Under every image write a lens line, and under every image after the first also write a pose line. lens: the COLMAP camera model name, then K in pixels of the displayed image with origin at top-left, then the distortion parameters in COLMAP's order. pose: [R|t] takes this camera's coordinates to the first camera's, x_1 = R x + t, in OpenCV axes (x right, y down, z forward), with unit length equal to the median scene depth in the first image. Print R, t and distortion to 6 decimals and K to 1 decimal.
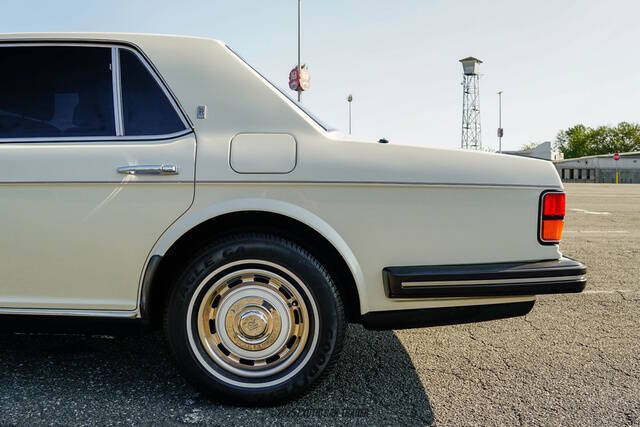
lens RADIAL K [[620.5, 0, 312.3], [0, 620.5, 199.7], [0, 0, 1]] dist [-0.204467, 0.000000]
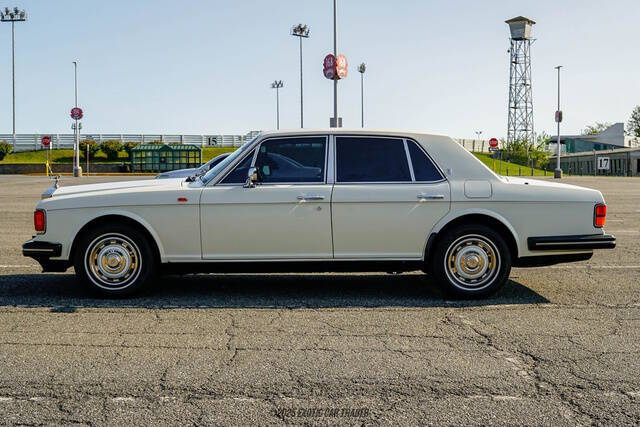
lens RADIAL K [[795.7, 0, 323.5], [0, 795.7, 210.5], [0, 0, 1]] dist [-0.105340, 0.000000]
pose [[0.999915, -0.005986, 0.011563, -0.685883], [0.005823, 0.999884, 0.014083, -0.039176], [-0.011646, -0.014014, 0.999834, -1.967966]]
